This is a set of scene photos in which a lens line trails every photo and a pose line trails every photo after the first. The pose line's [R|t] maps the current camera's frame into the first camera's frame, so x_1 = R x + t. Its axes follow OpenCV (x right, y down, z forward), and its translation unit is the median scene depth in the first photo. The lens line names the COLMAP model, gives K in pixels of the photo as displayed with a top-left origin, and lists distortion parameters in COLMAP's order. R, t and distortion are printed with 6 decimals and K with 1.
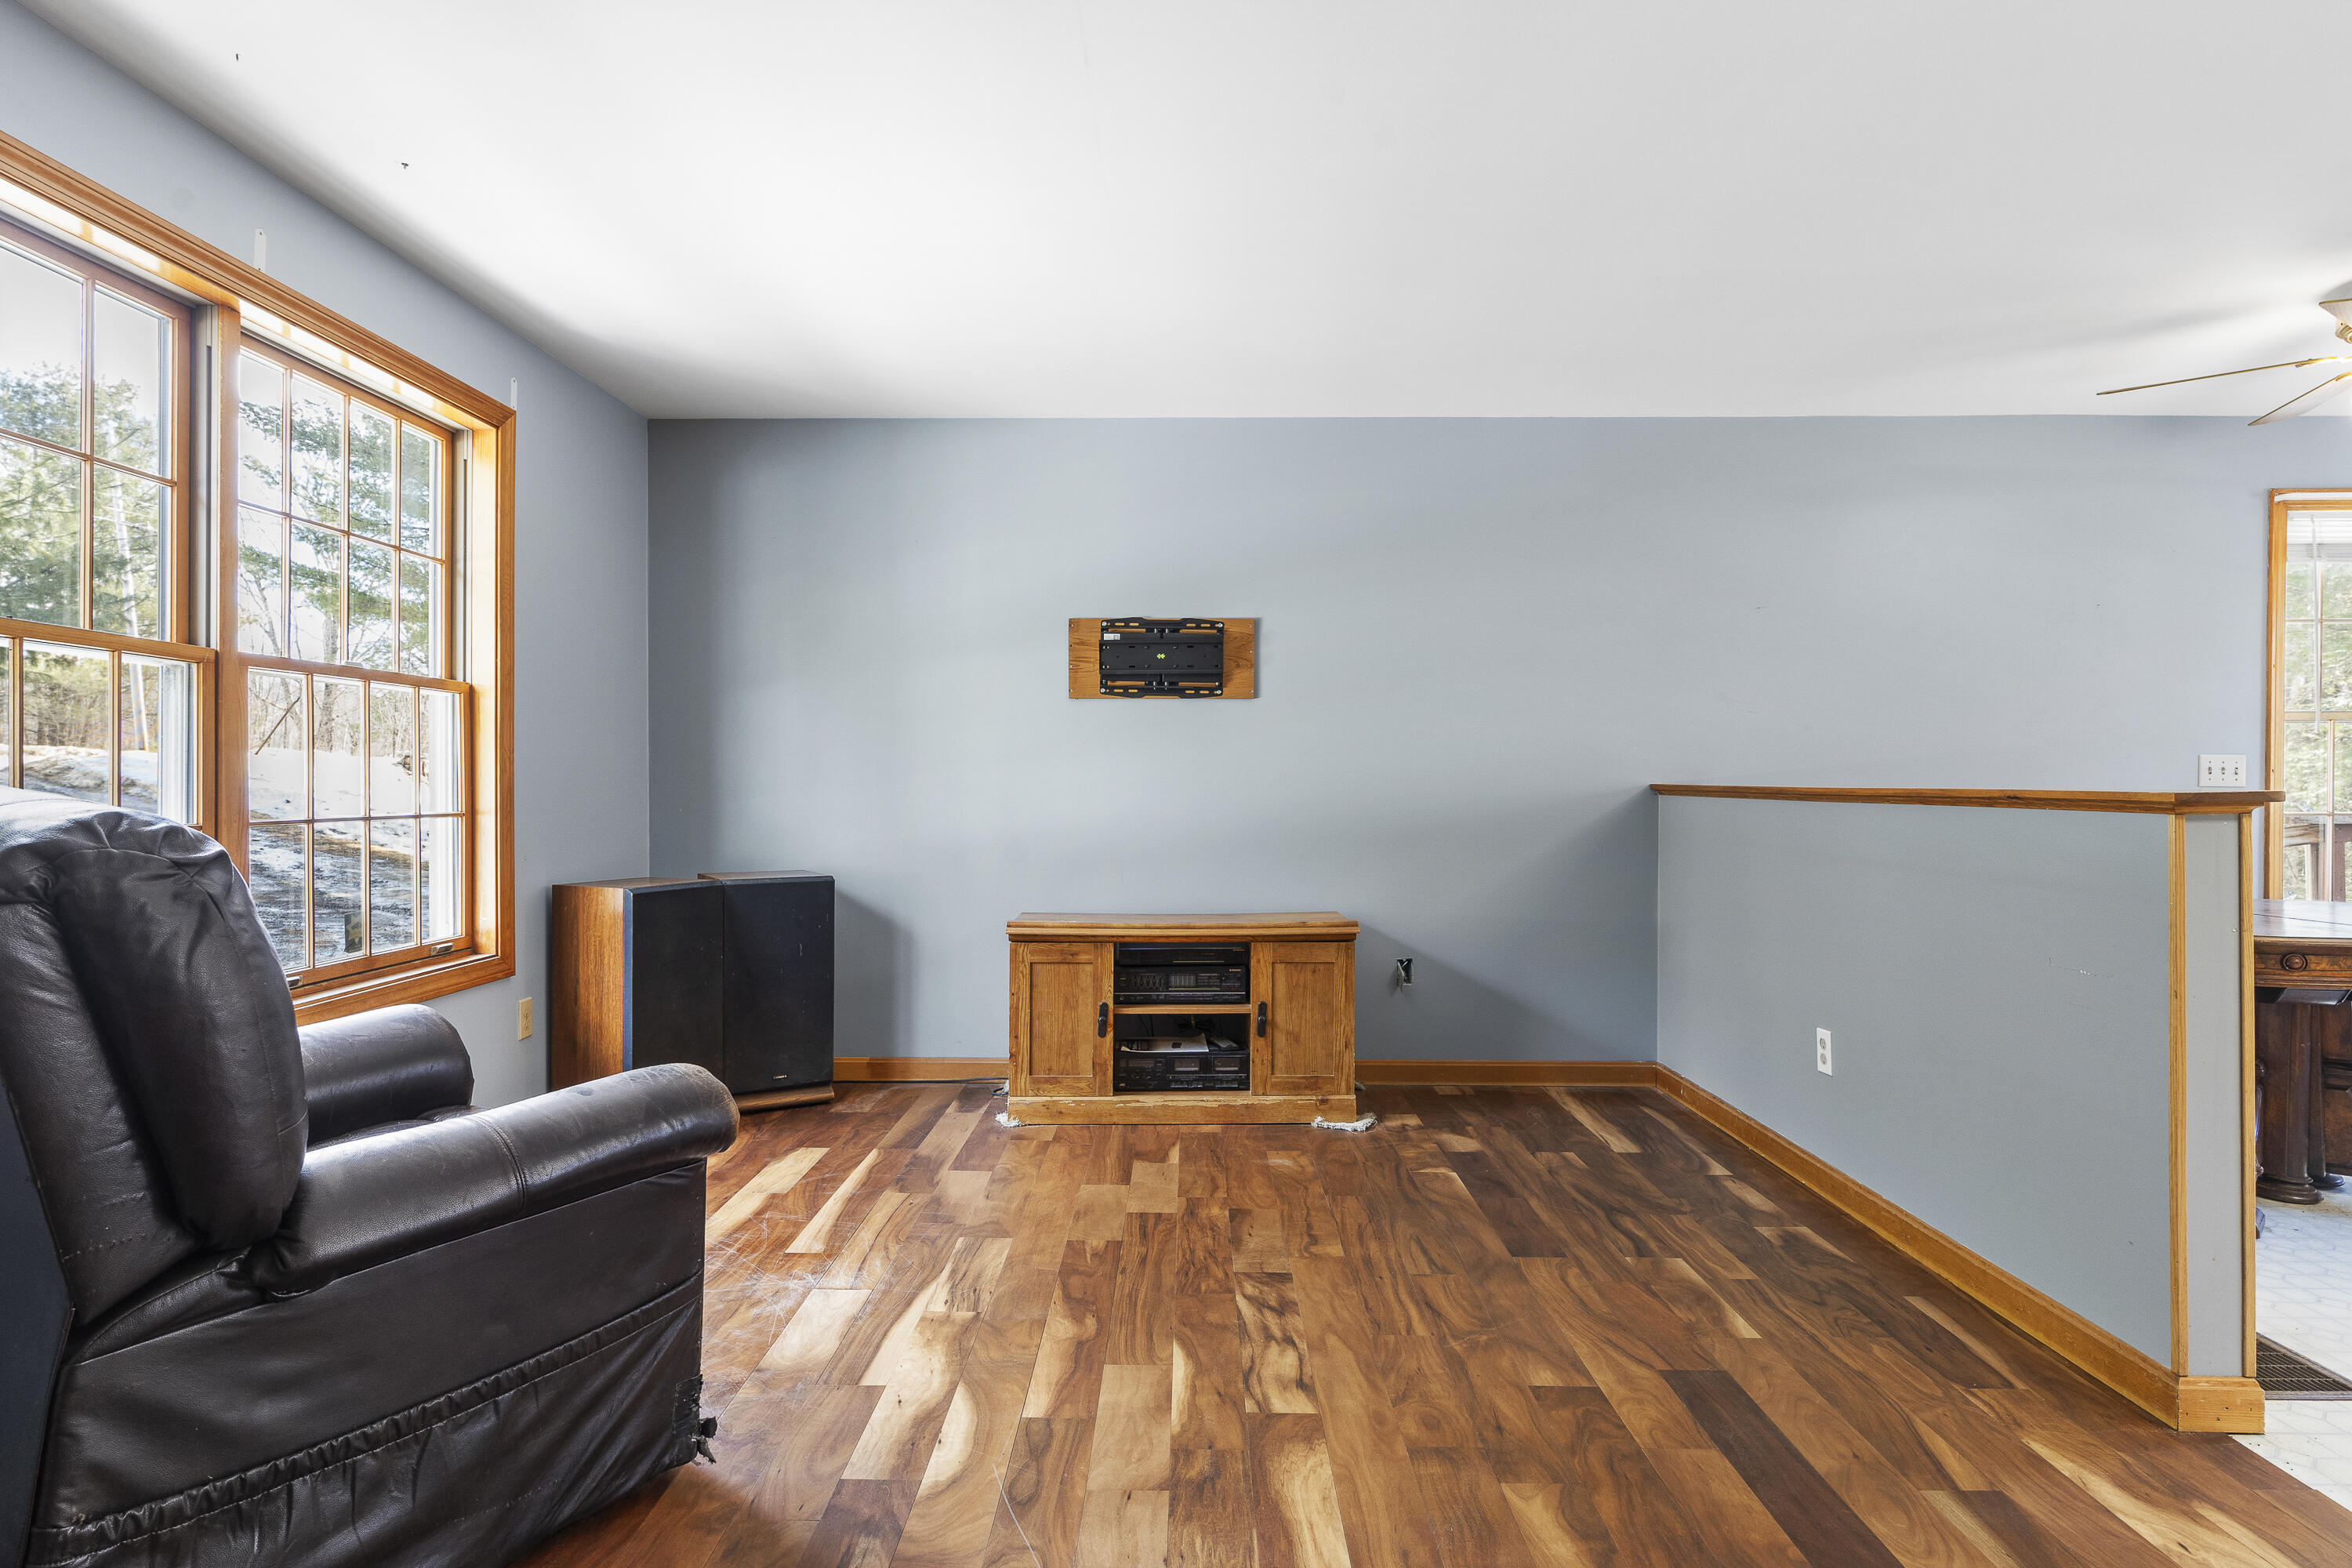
lens RADIAL K [[1244.8, 0, 1176.0], [0, 1244.8, 784.0], [0, 0, 1]] dist [-0.013195, 0.009327]
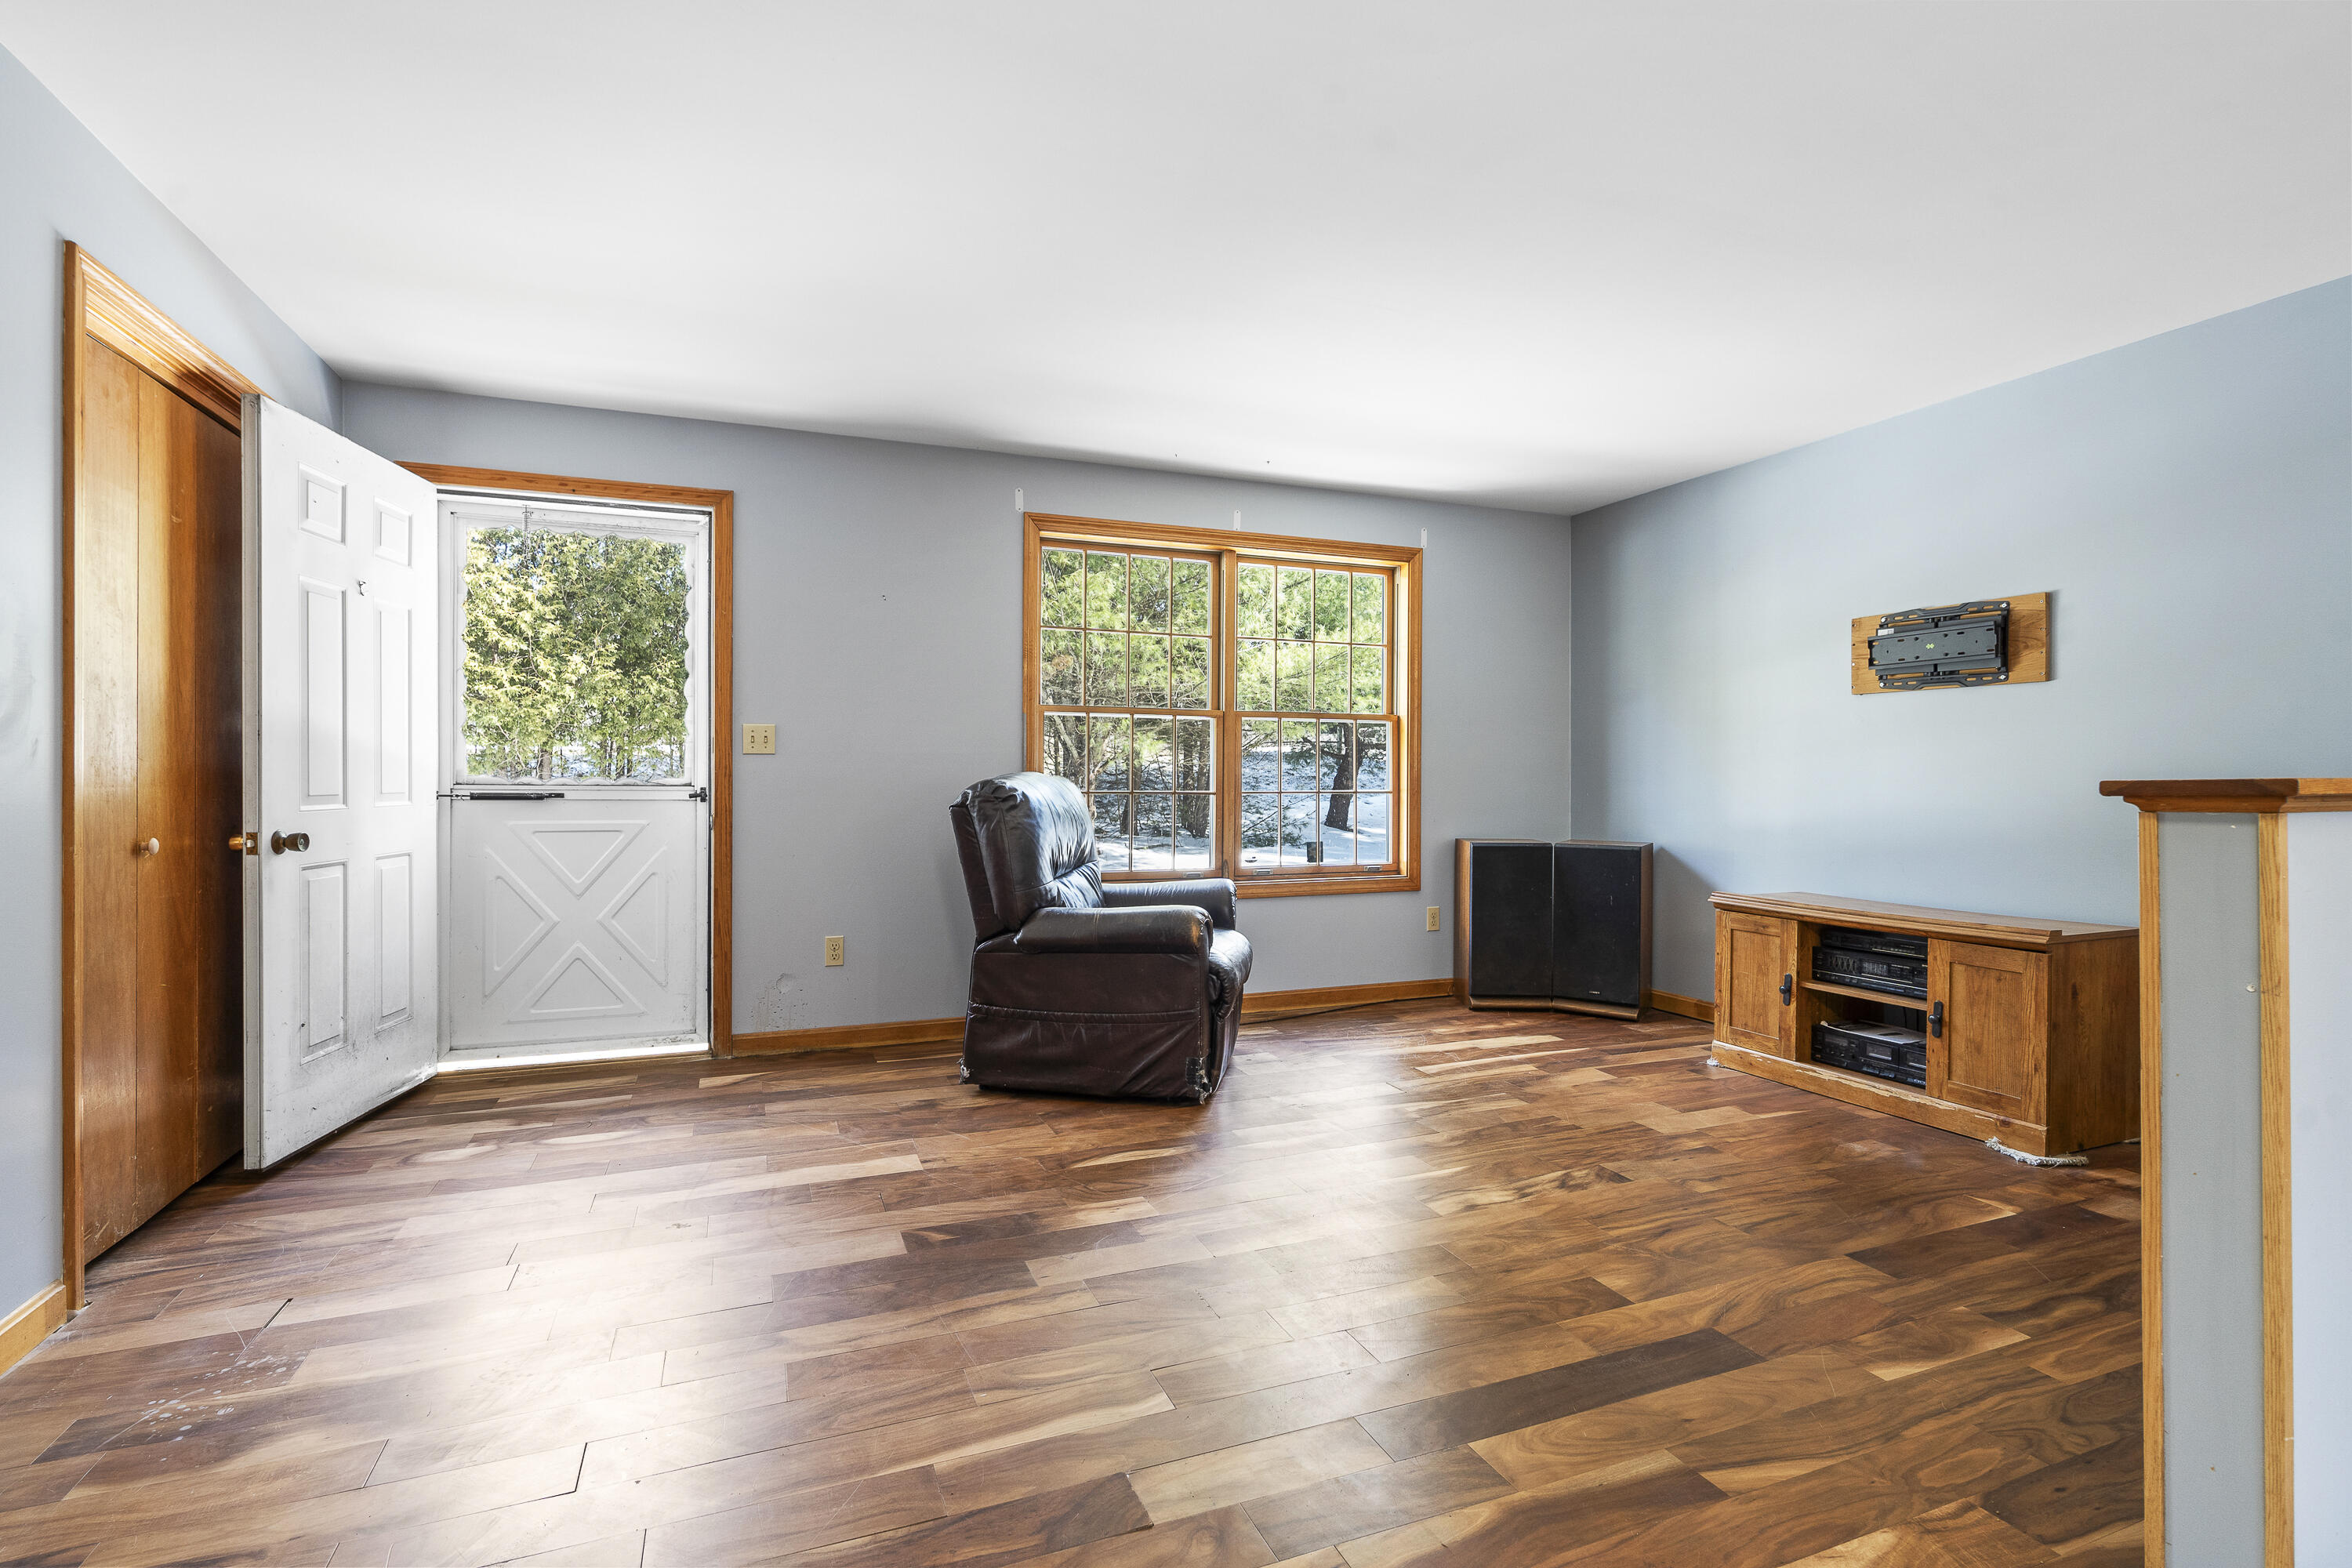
lens RADIAL K [[1096.4, 0, 1176.0], [0, 1096.4, 784.0], [0, 0, 1]] dist [0.000419, 0.000071]
pose [[0.381368, 0.007824, -0.924390, 0.640445], [-0.004069, 0.999969, 0.006785, 0.003580], [0.924414, 0.001174, 0.381388, 0.133288]]
